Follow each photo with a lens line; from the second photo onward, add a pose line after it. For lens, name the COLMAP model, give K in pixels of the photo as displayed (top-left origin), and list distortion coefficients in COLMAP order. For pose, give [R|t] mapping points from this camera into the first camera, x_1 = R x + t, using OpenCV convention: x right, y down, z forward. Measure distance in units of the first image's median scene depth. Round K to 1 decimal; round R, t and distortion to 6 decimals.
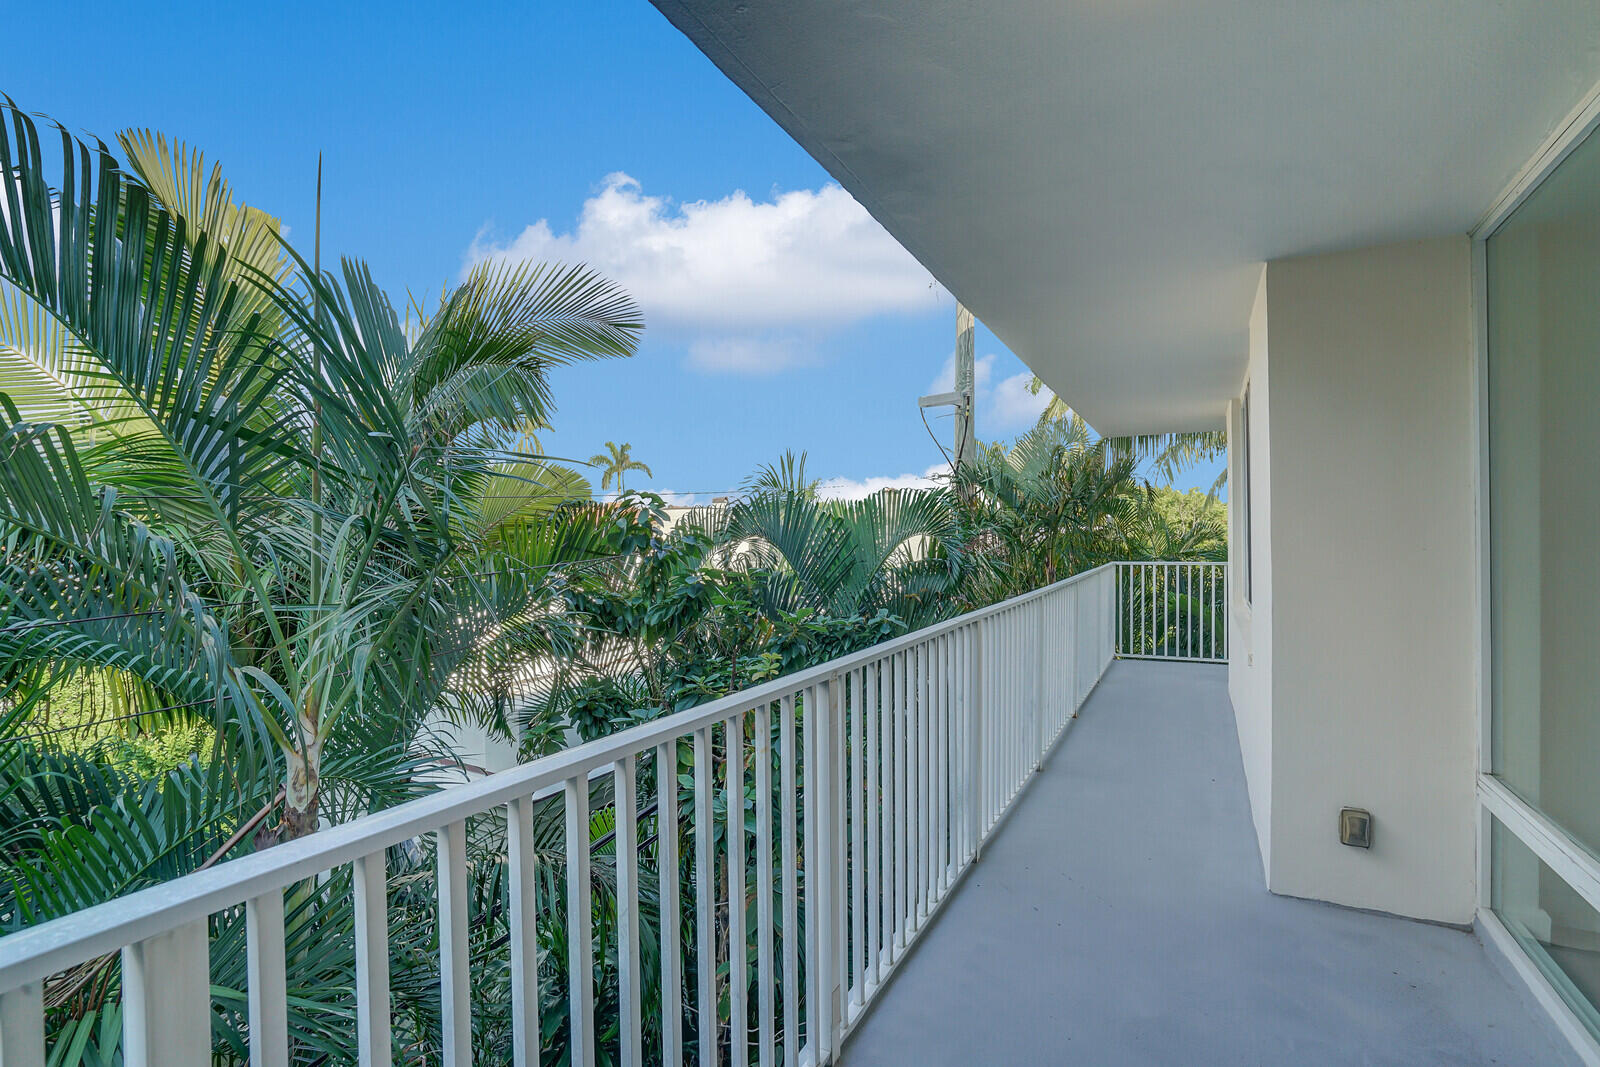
lens RADIAL K [[748.5, 0, 793.5], [0, 748.5, 535.3], [0, 0, 1]] dist [-0.053779, 0.019405]
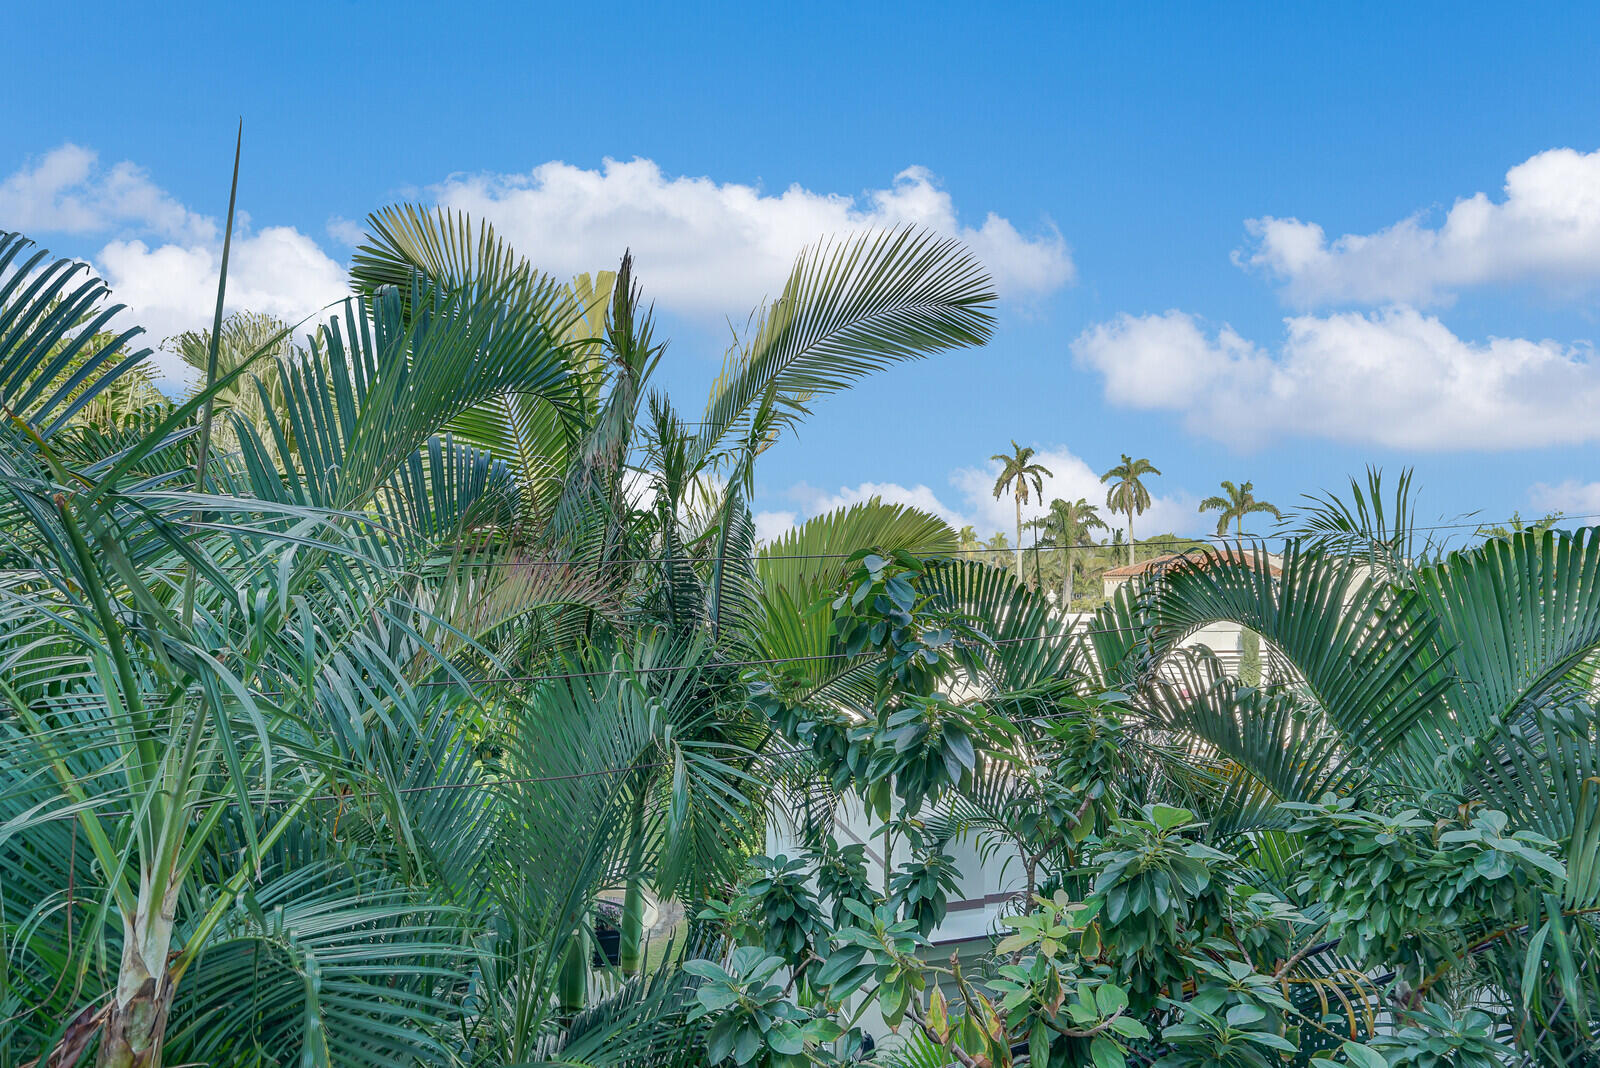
lens RADIAL K [[748.5, 0, 793.5], [0, 748.5, 535.8], [0, 0, 1]] dist [-0.053779, 0.019405]
pose [[0.684747, -0.023026, -0.728417, 0.149421], [-0.024803, 0.998185, -0.054869, -0.026090], [0.728359, 0.055638, 0.682933, 0.420169]]
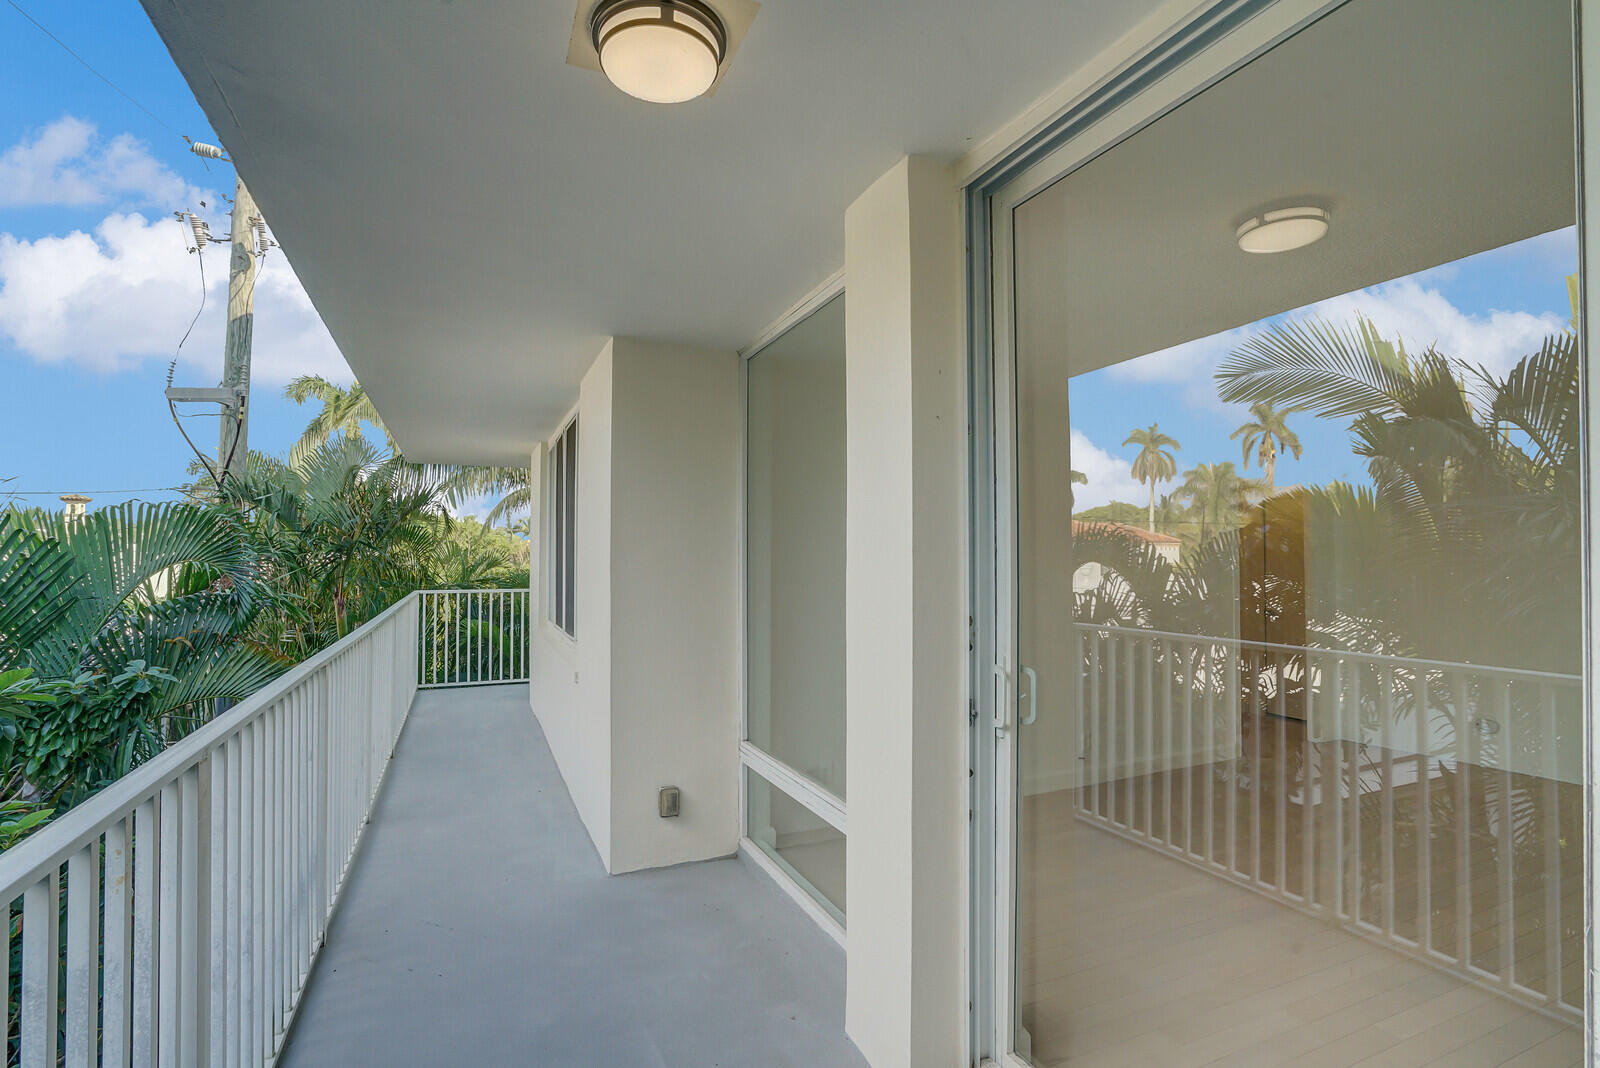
lens RADIAL K [[748.5, 0, 793.5], [0, 748.5, 535.8], [0, 0, 1]] dist [-0.053779, 0.019405]
pose [[0.604508, 0.032503, 0.795936, -0.066521], [-0.005198, 0.999307, -0.036861, -0.004761], [-0.796582, 0.018145, 0.604258, 0.024607]]
